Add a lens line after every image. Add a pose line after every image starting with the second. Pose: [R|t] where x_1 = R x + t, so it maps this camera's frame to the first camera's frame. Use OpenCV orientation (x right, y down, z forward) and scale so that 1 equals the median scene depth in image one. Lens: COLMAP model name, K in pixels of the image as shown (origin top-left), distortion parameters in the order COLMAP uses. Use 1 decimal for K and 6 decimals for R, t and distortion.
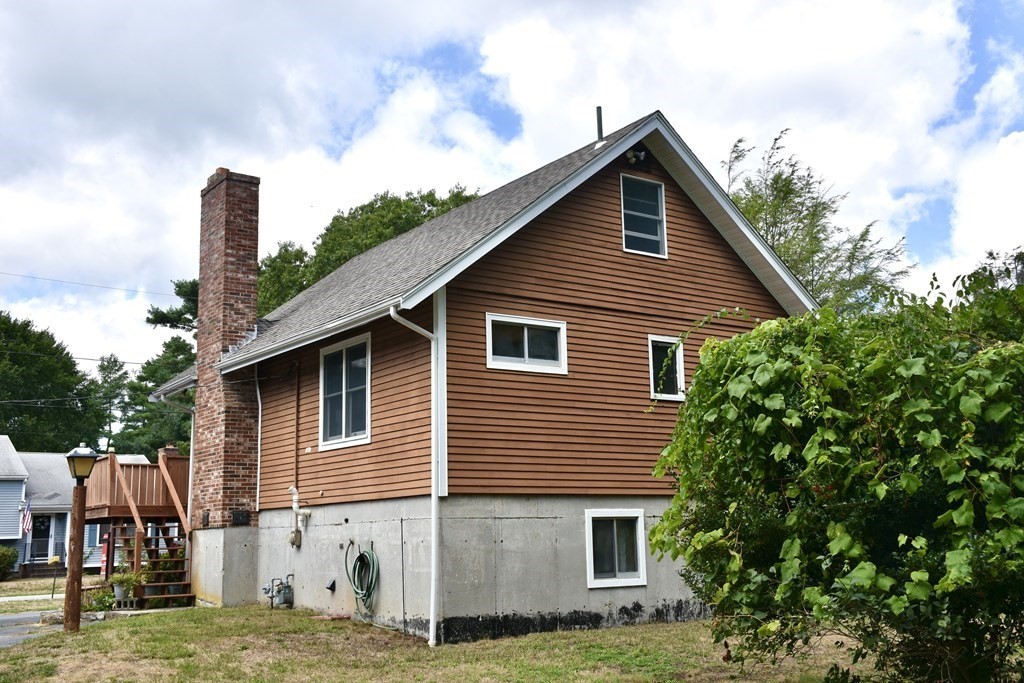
lens RADIAL K [[1074.4, 0, 512.0], [0, 1074.4, 341.5], [0, 0, 1]] dist [0.012951, 0.018761]
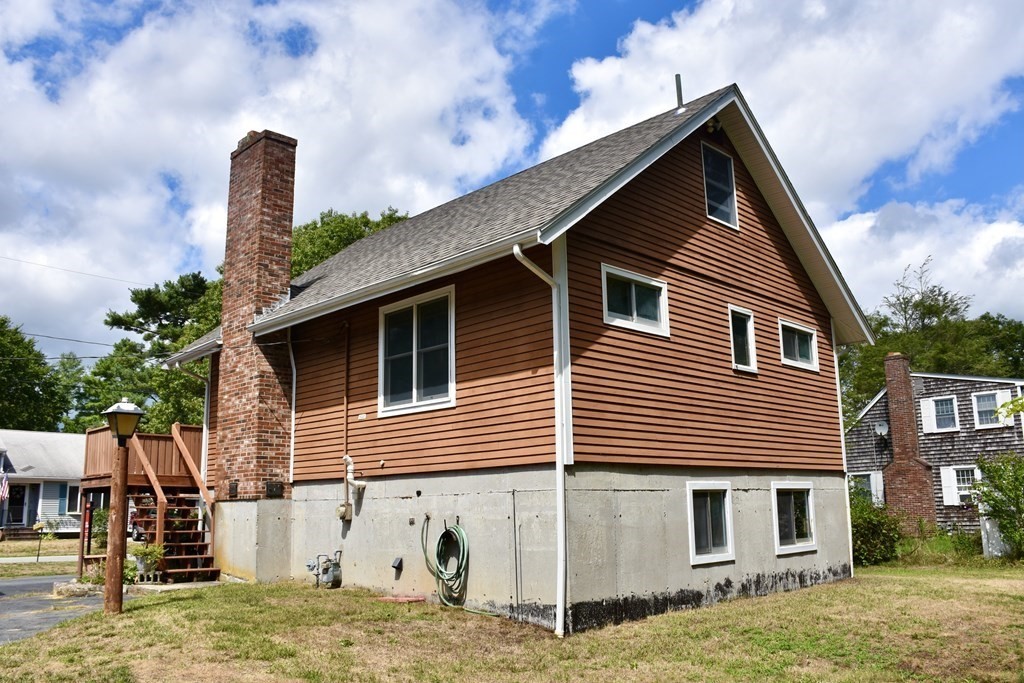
lens RADIAL K [[839.2, 0, 524.0], [0, 839.2, 340.9], [0, 0, 1]] dist [-0.126421, 0.046437]
pose [[0.986108, 0.034327, 0.162521, -0.175433], [-0.030504, 0.999198, -0.025957, 0.051495], [-0.163282, 0.020639, 0.986364, 0.276809]]
